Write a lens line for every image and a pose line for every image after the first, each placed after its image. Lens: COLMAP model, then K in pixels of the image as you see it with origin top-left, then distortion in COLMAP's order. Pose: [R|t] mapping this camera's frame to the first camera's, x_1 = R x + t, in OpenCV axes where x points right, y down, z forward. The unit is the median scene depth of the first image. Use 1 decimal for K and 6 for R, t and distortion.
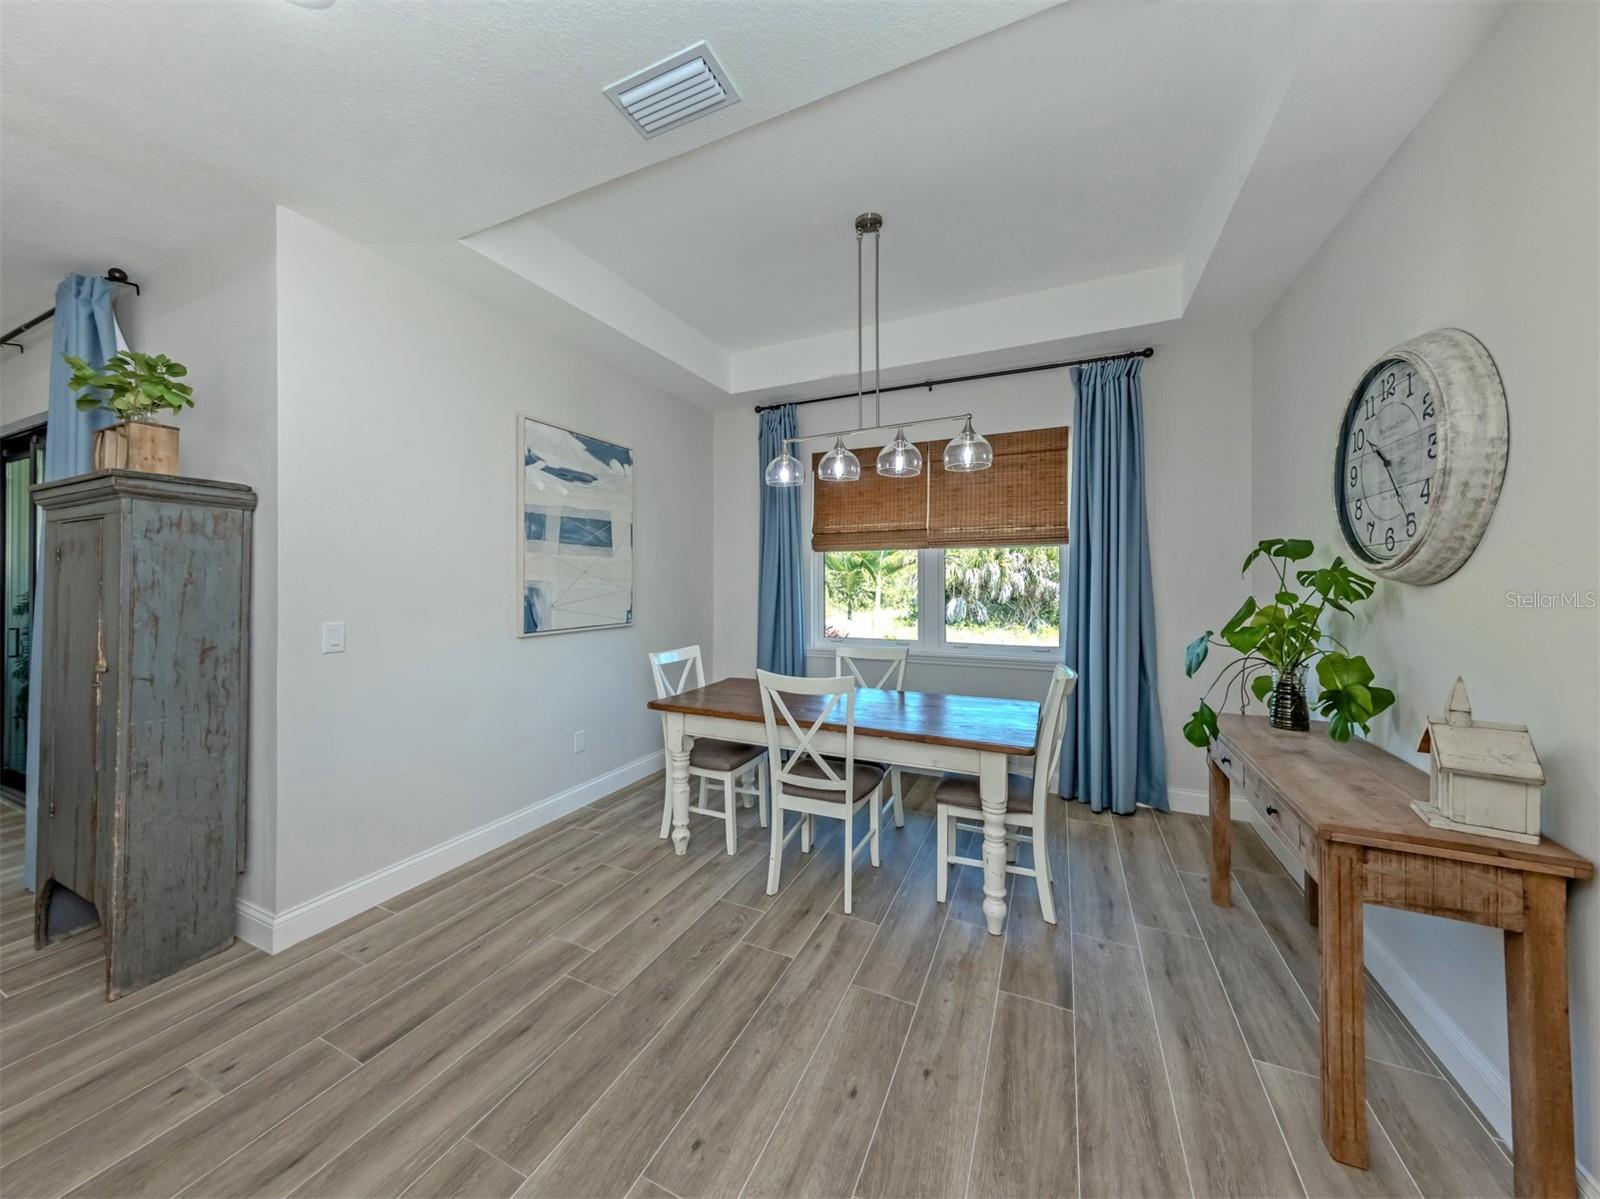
lens RADIAL K [[583.2, 0, 782.0], [0, 583.2, 577.8], [0, 0, 1]] dist [0.004652, -0.001165]
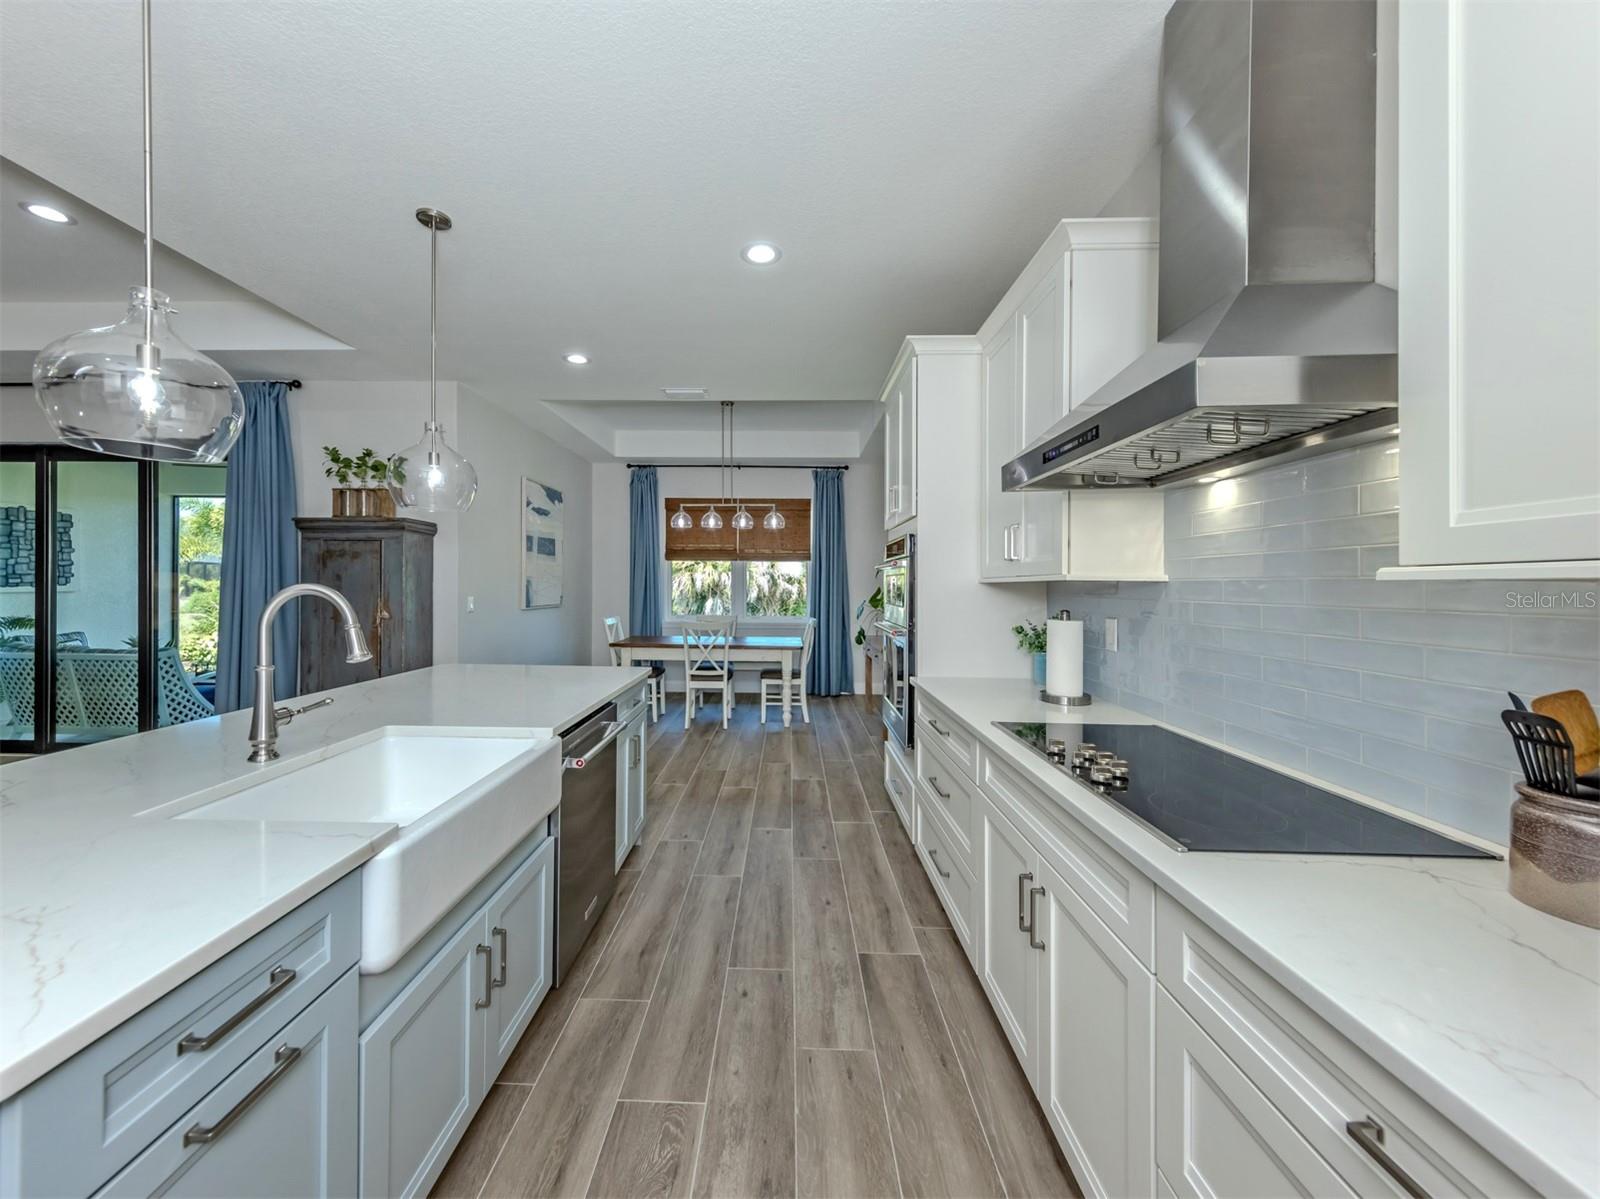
lens RADIAL K [[583.2, 0, 775.1], [0, 583.2, 592.0], [0, 0, 1]] dist [0.004652, -0.001165]
pose [[0.907207, 0.002361, 0.420677, -0.562189], [-0.010895, 0.999781, 0.017884, 0.014798], [-0.420543, -0.020807, 0.907034, -0.928205]]
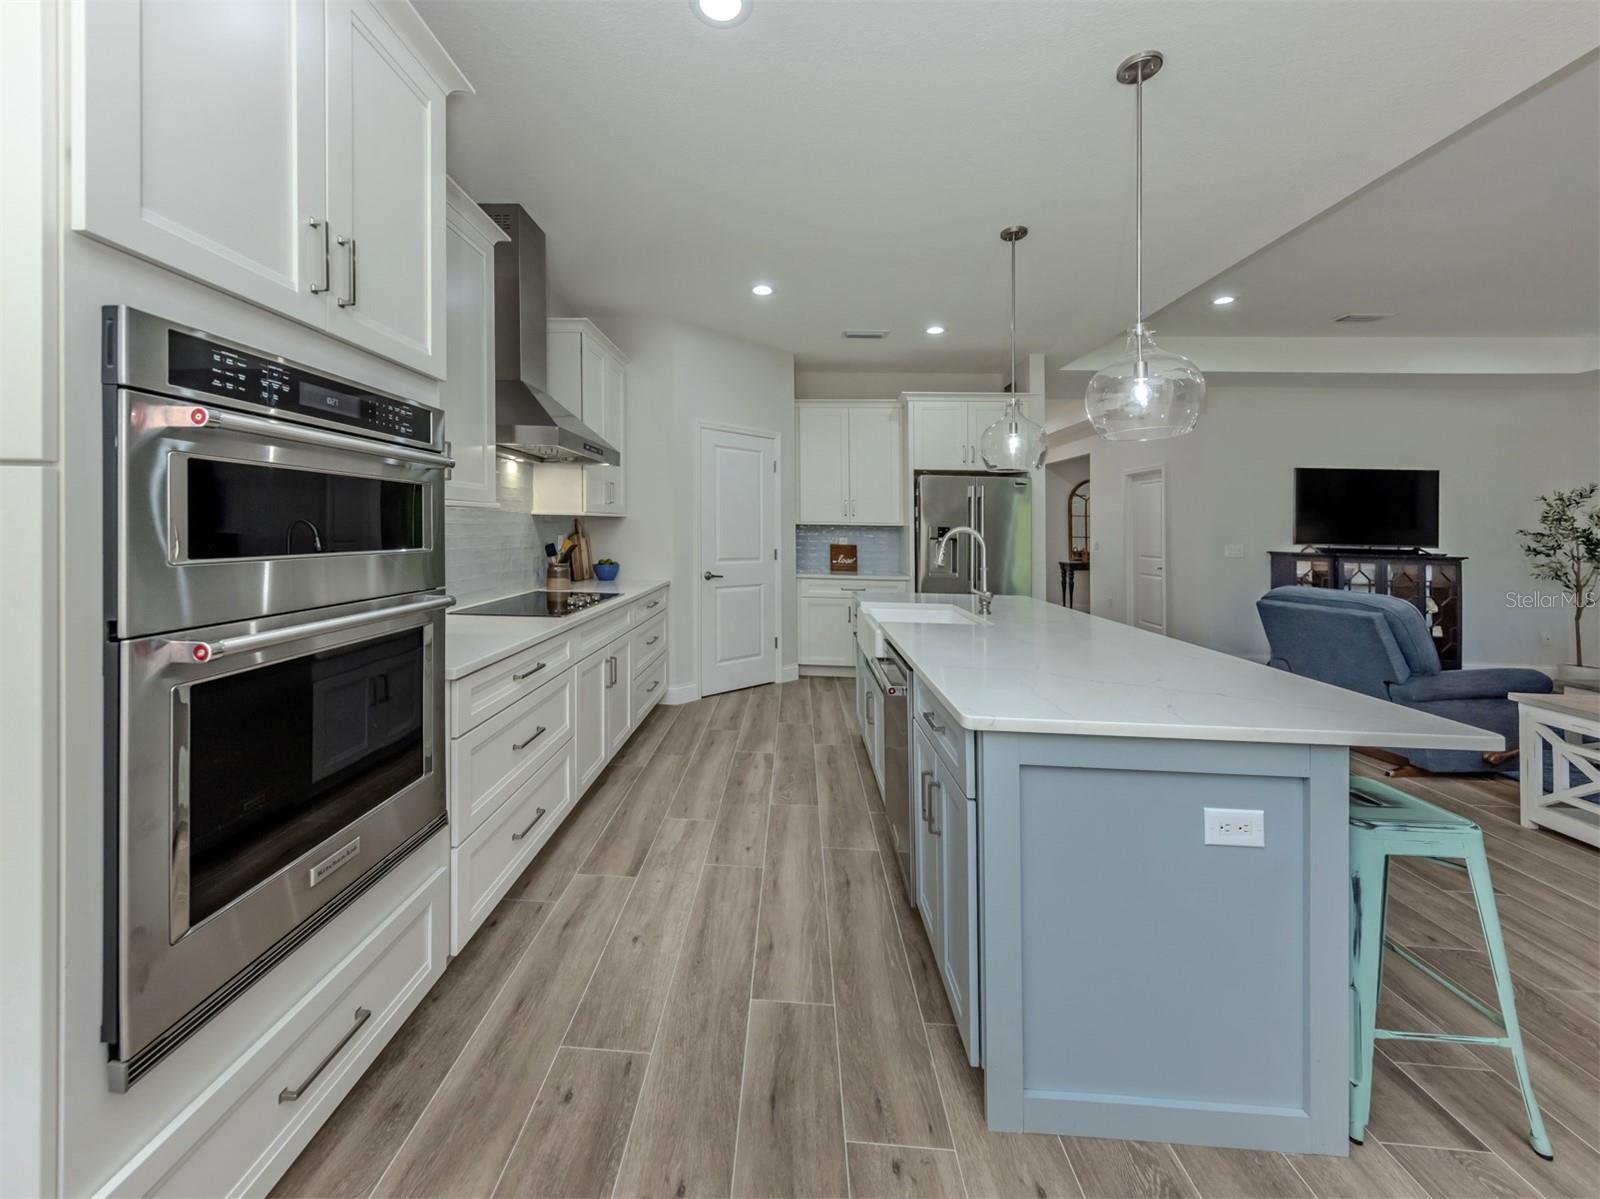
lens RADIAL K [[583.2, 0, 751.3], [0, 583.2, 520.5], [0, 0, 1]] dist [0.004652, -0.001165]
pose [[-0.928158, -0.024375, -0.371387, 0.016989], [-0.021606, 0.999699, -0.011616, 0.032084], [0.371559, -0.002757, -0.928405, 0.487778]]
